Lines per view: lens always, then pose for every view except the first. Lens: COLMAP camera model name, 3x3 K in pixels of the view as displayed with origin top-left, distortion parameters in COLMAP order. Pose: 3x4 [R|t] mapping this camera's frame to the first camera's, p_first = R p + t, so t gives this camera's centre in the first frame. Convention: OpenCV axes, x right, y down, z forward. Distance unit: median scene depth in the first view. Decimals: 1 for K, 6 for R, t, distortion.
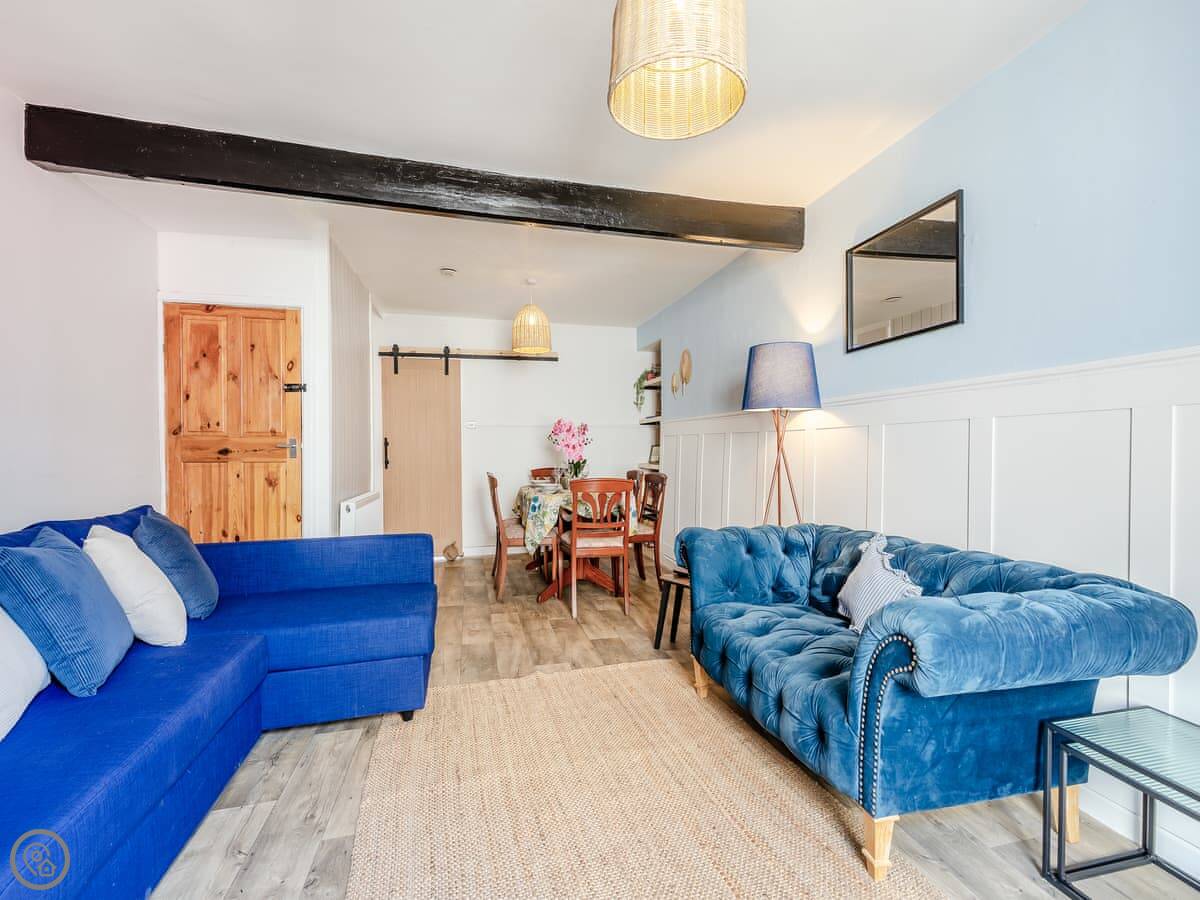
lens RADIAL K [[547.8, 0, 600.0], [0, 547.8, 450.0], [0, 0, 1]] dist [0.004300, -0.000595]
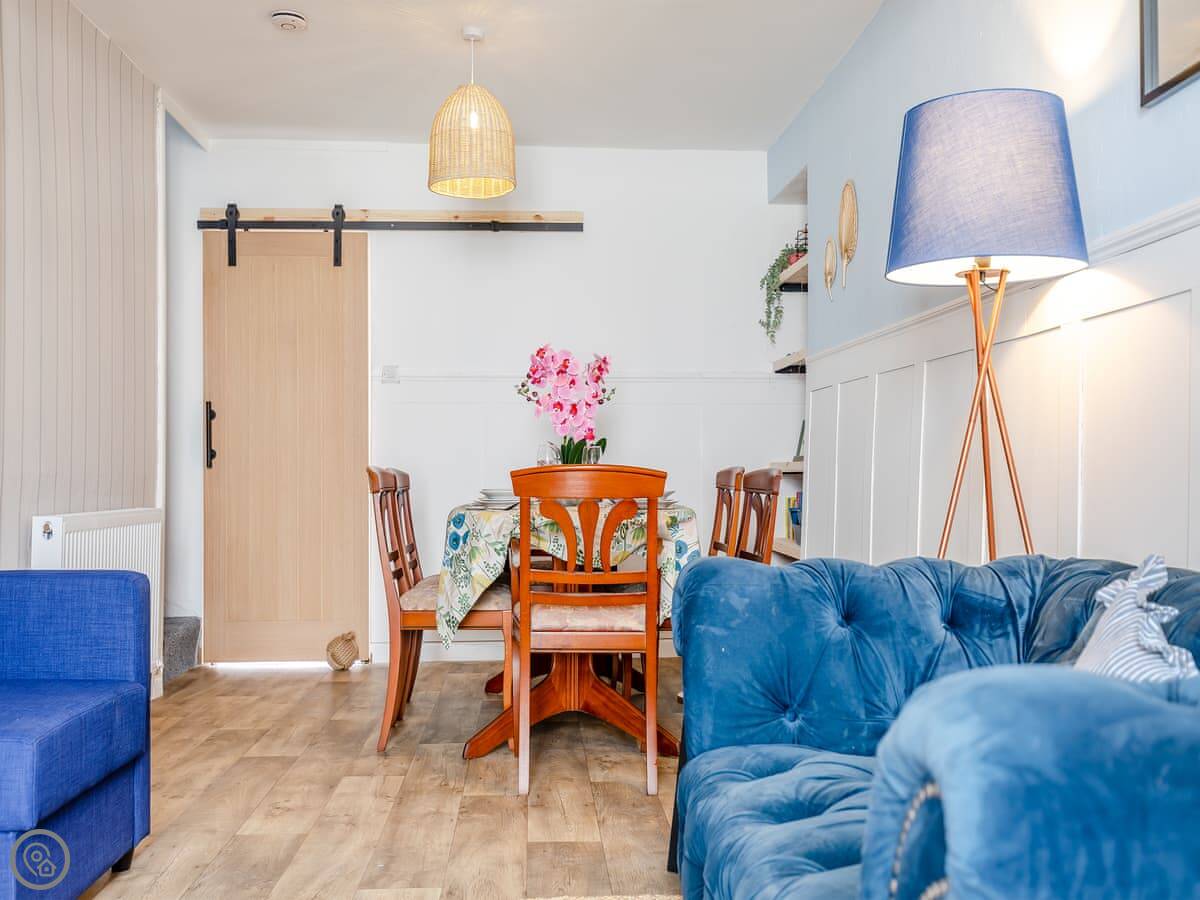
lens RADIAL K [[1171.2, 0, 600.0], [0, 1171.2, 450.0], [0, 0, 1]] dist [0.012510, 0.007643]
pose [[0.982948, -0.001949, -0.183876, 0.187982], [-0.002507, 0.999709, -0.023999, 0.064731], [0.183869, 0.024051, 0.982656, 0.117665]]
